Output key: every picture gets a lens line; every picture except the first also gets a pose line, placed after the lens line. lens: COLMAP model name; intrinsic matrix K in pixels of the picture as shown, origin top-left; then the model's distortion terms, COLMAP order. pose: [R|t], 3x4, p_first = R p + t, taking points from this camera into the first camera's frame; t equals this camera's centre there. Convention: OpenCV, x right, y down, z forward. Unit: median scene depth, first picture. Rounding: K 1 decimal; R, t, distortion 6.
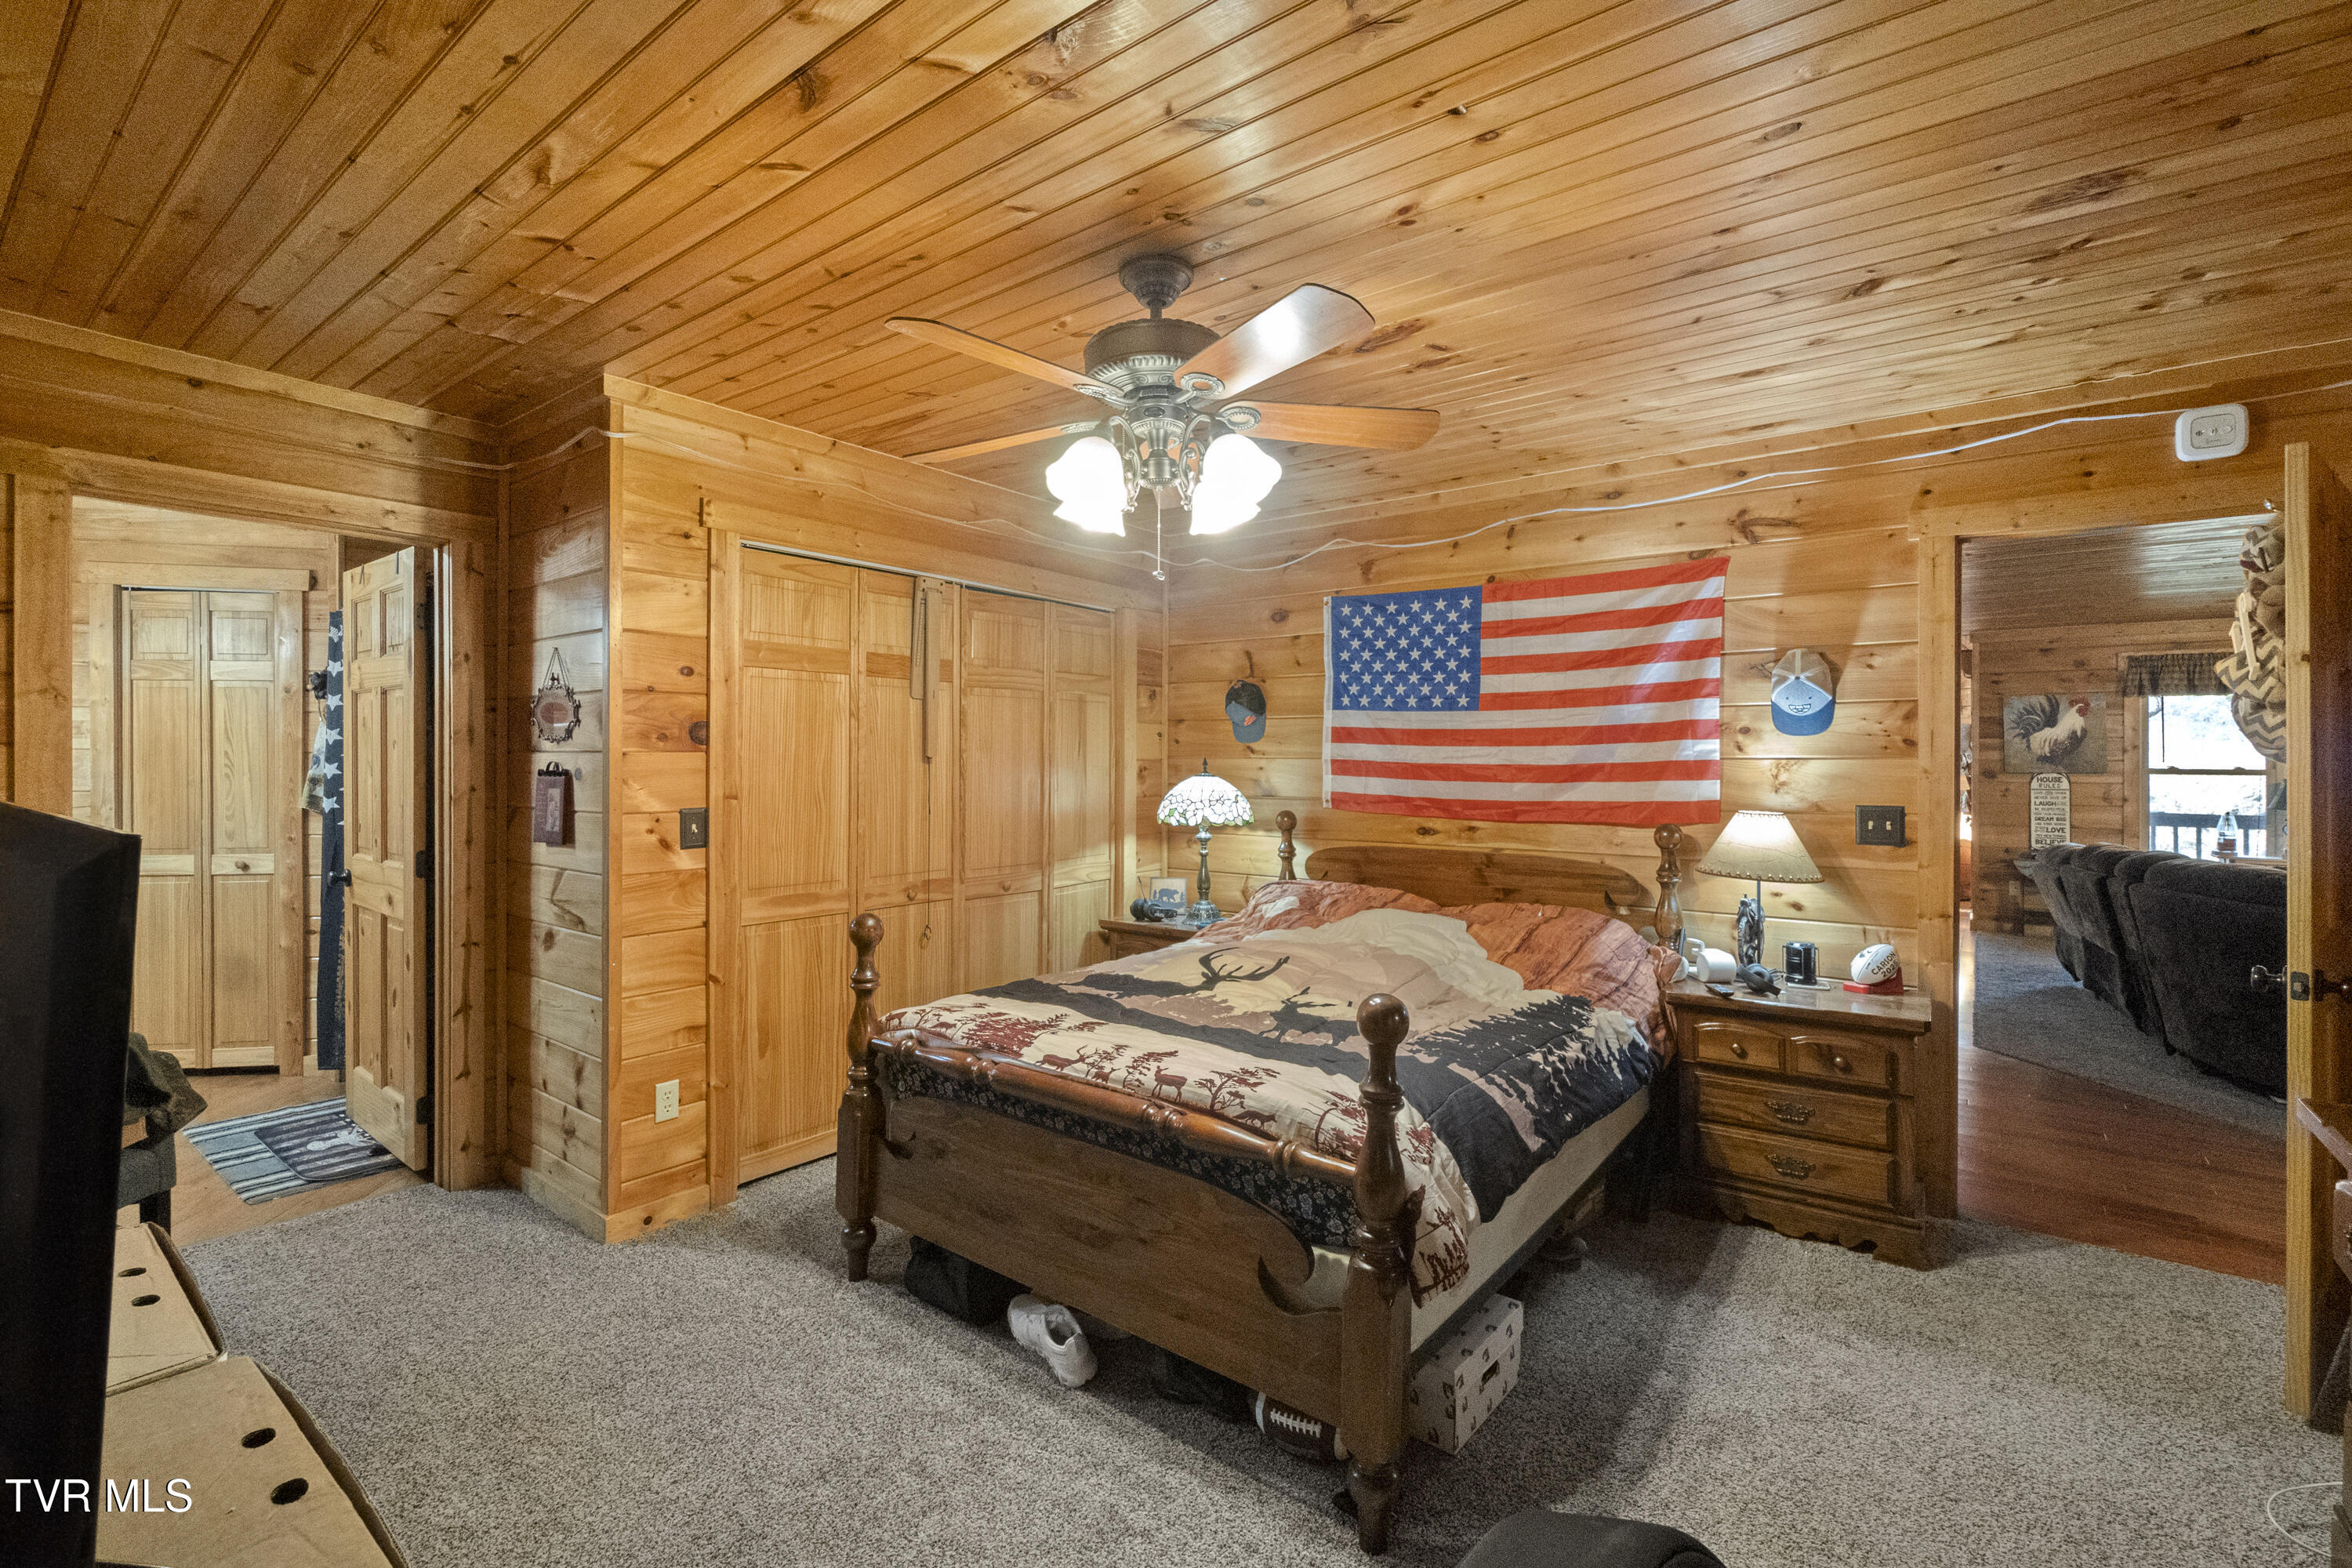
lens RADIAL K [[1023.4, 0, 1160.9], [0, 1023.4, 750.3], [0, 0, 1]] dist [-0.004424, 0.000392]
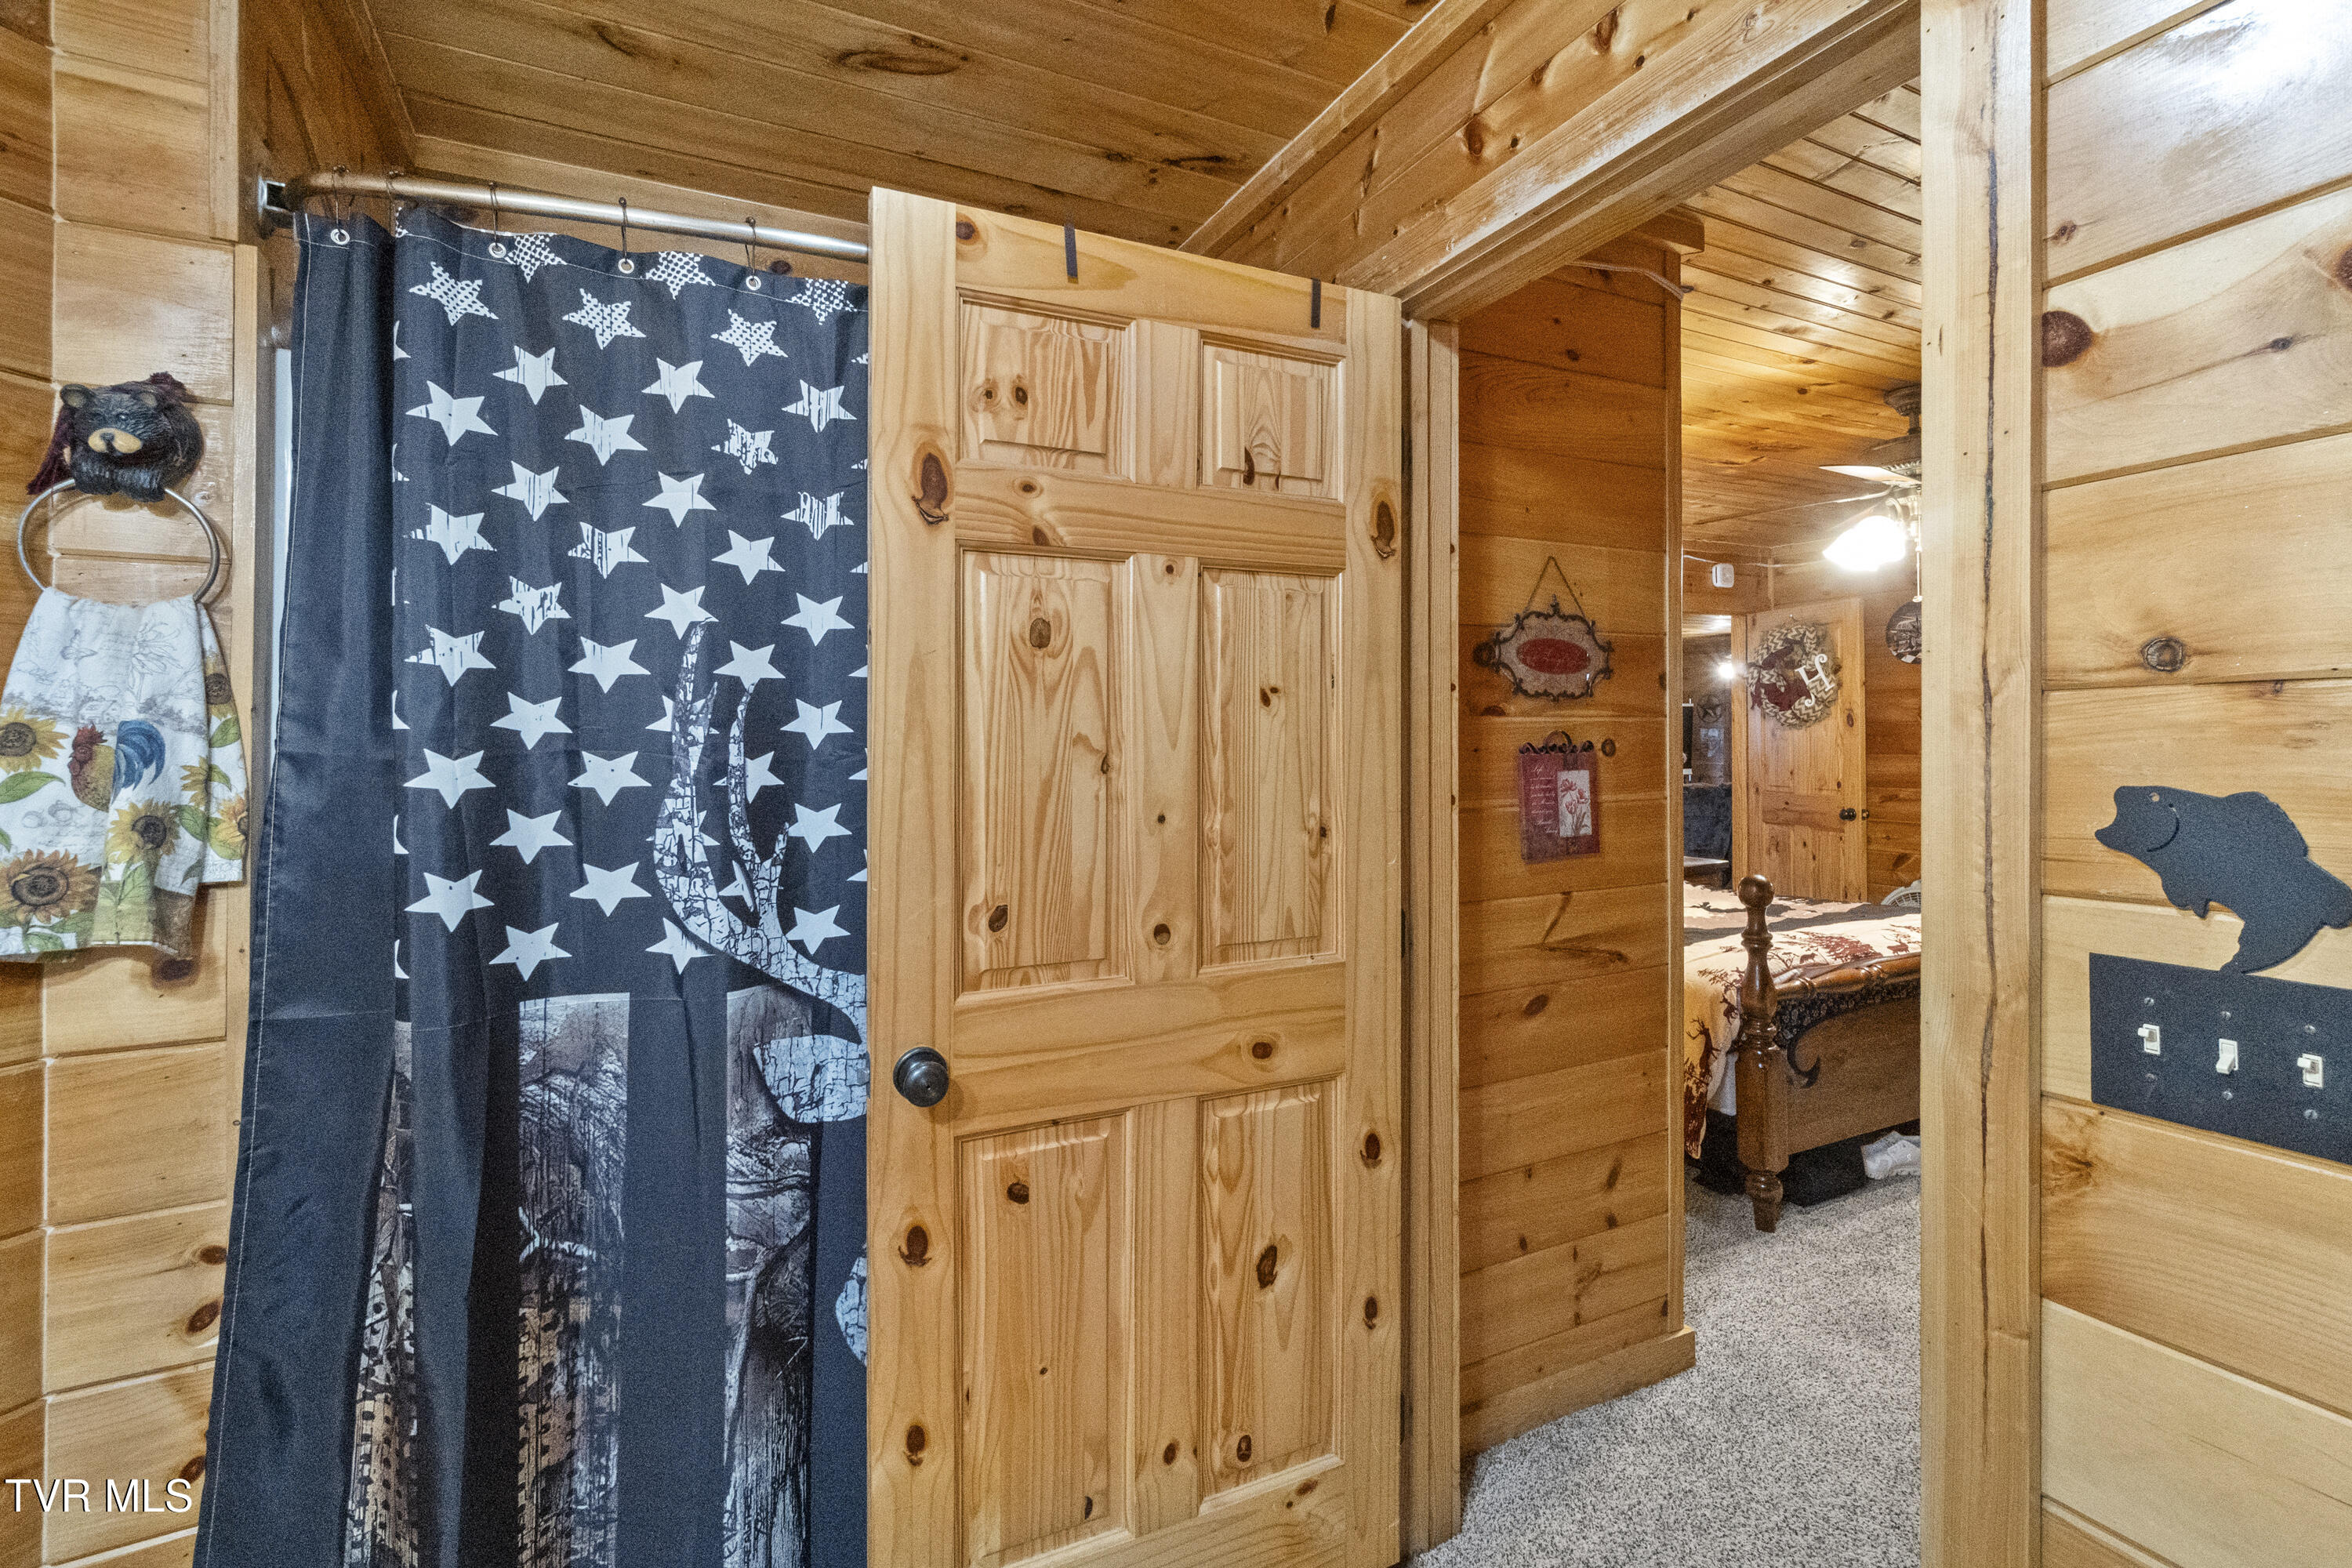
lens RADIAL K [[1023.4, 0, 1229.5], [0, 1023.4, 725.0], [0, 0, 1]] dist [-0.004424, 0.000392]
pose [[0.443241, -0.000104, 0.896403, -0.968099], [0.004452, 0.999988, -0.002086, 0.004715], [-0.896392, 0.004915, 0.443236, 0.678962]]
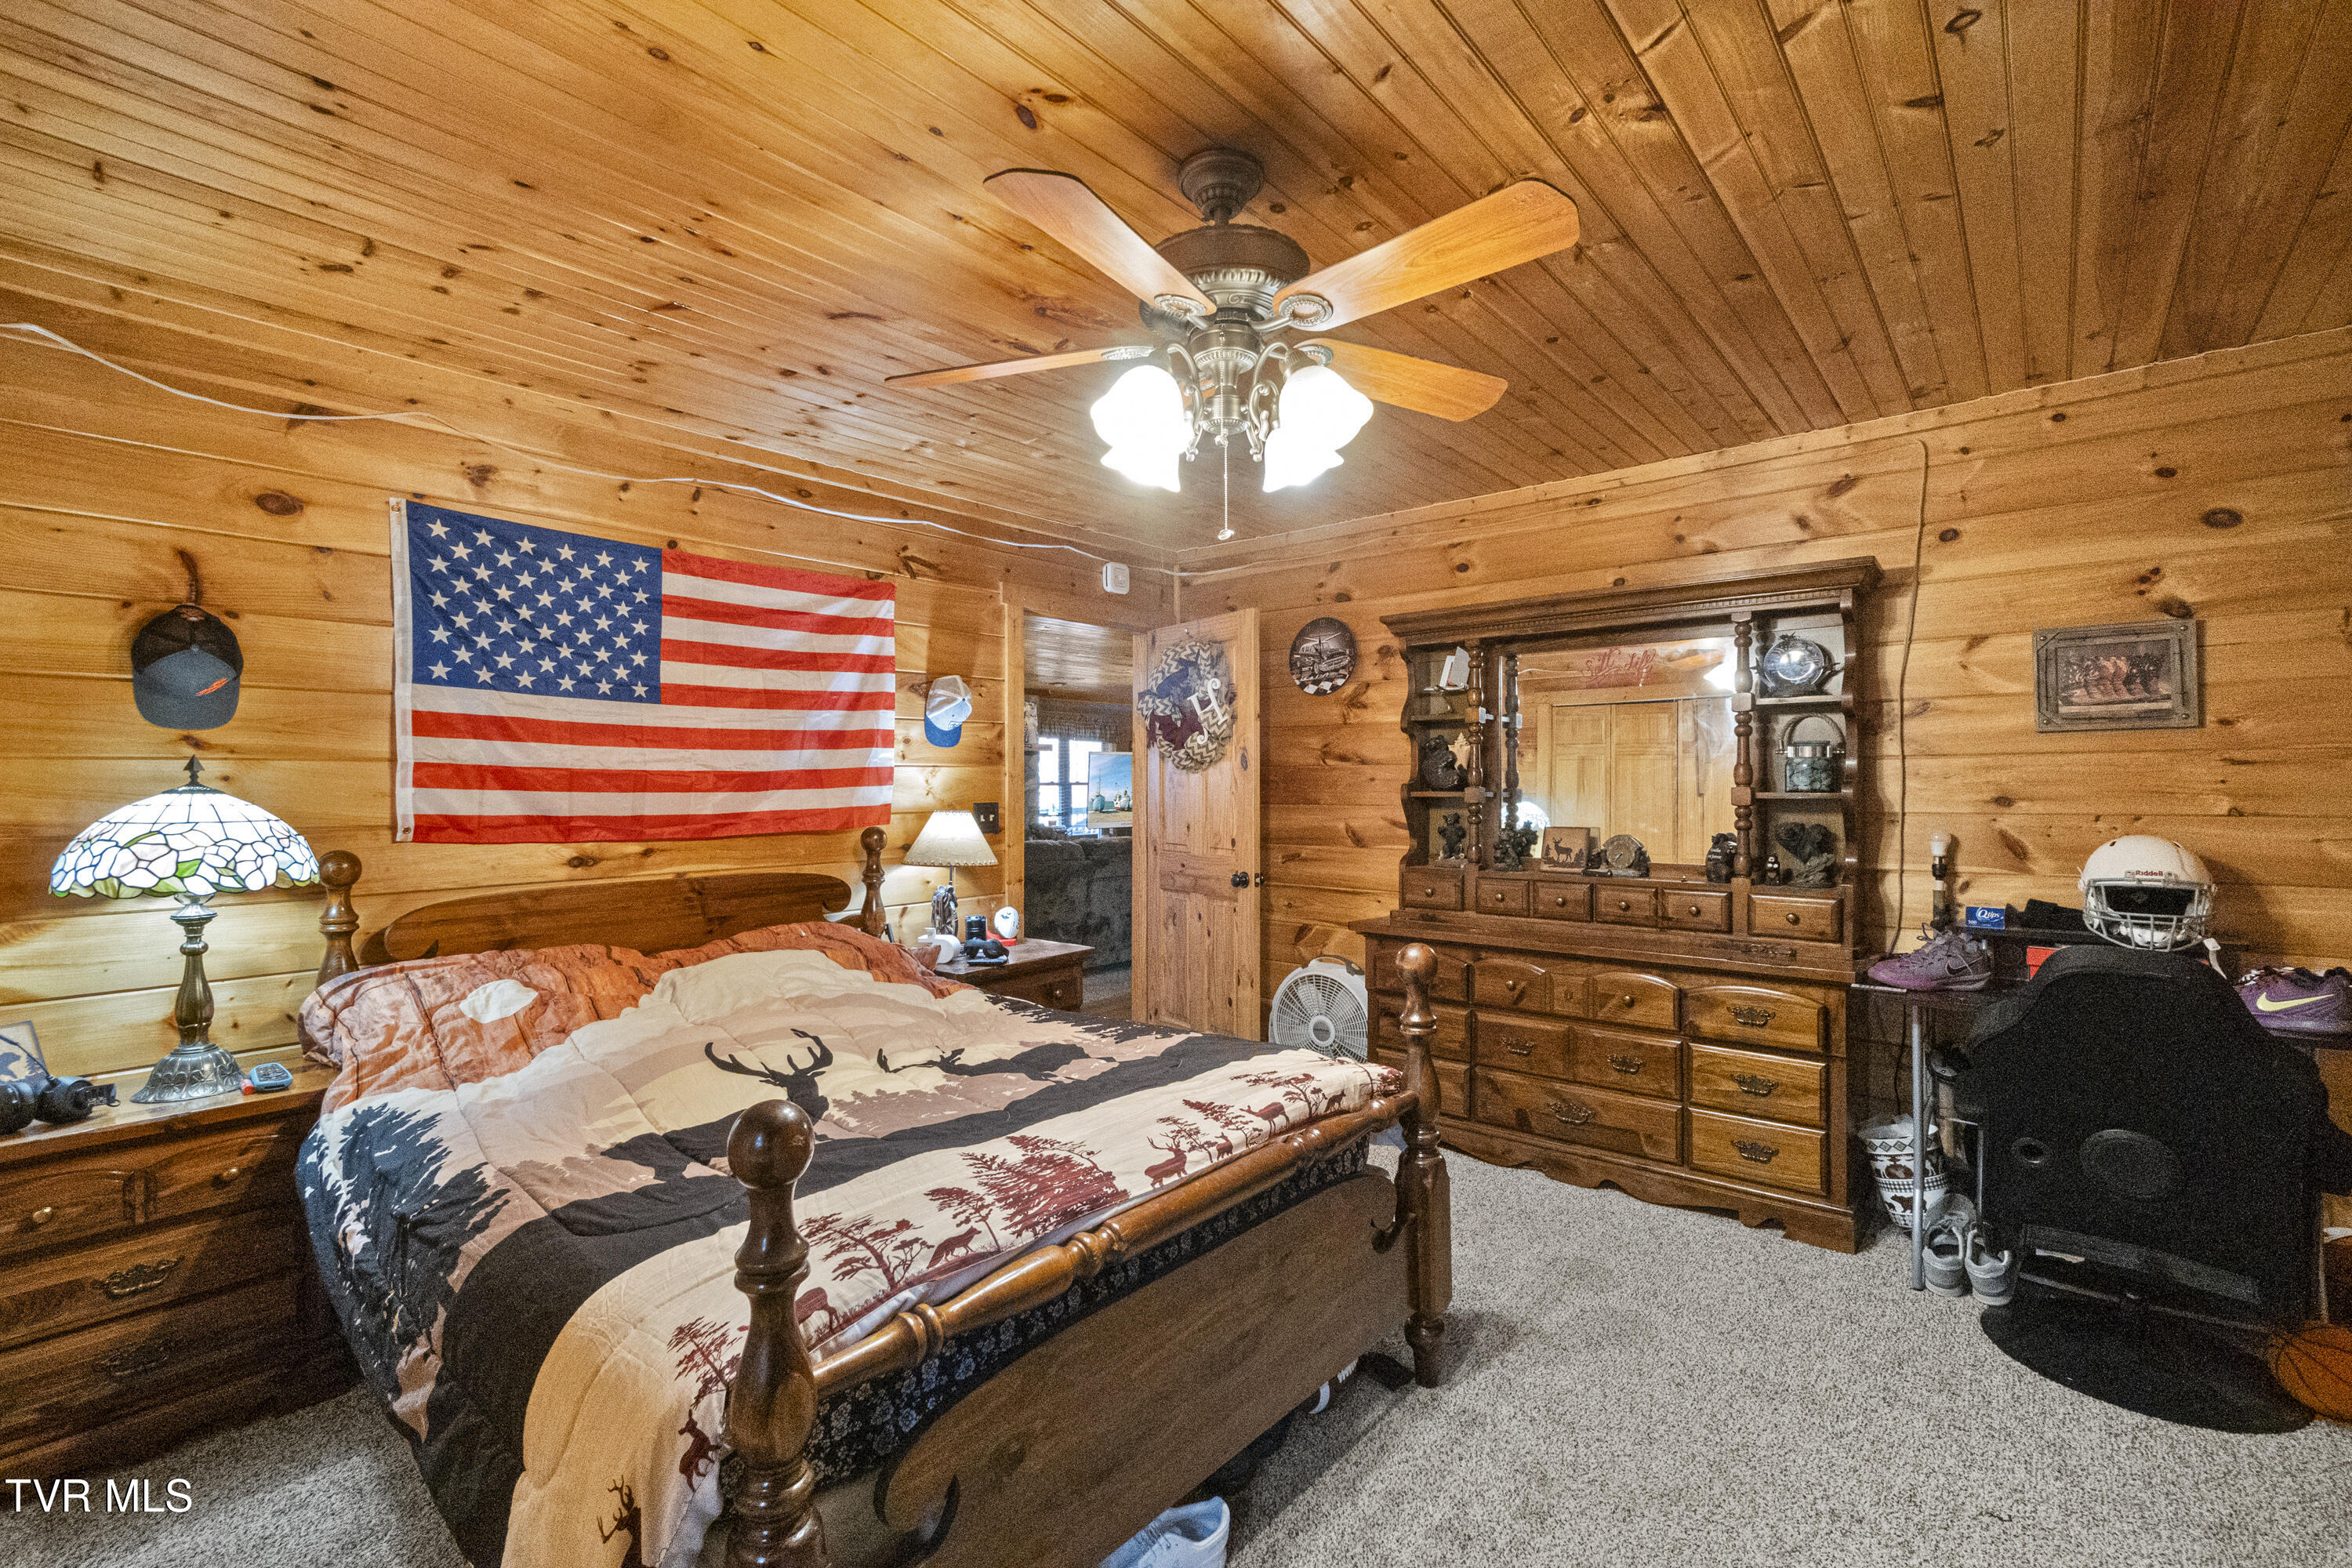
lens RADIAL K [[1023.4, 0, 1190.9], [0, 1023.4, 772.2], [0, 0, 1]] dist [-0.004424, 0.000392]
pose [[0.052669, 0.006760, 0.998589, -0.464939], [-0.004896, 0.999967, -0.006511, 0.017805], [-0.998600, -0.004546, 0.052701, 0.539020]]
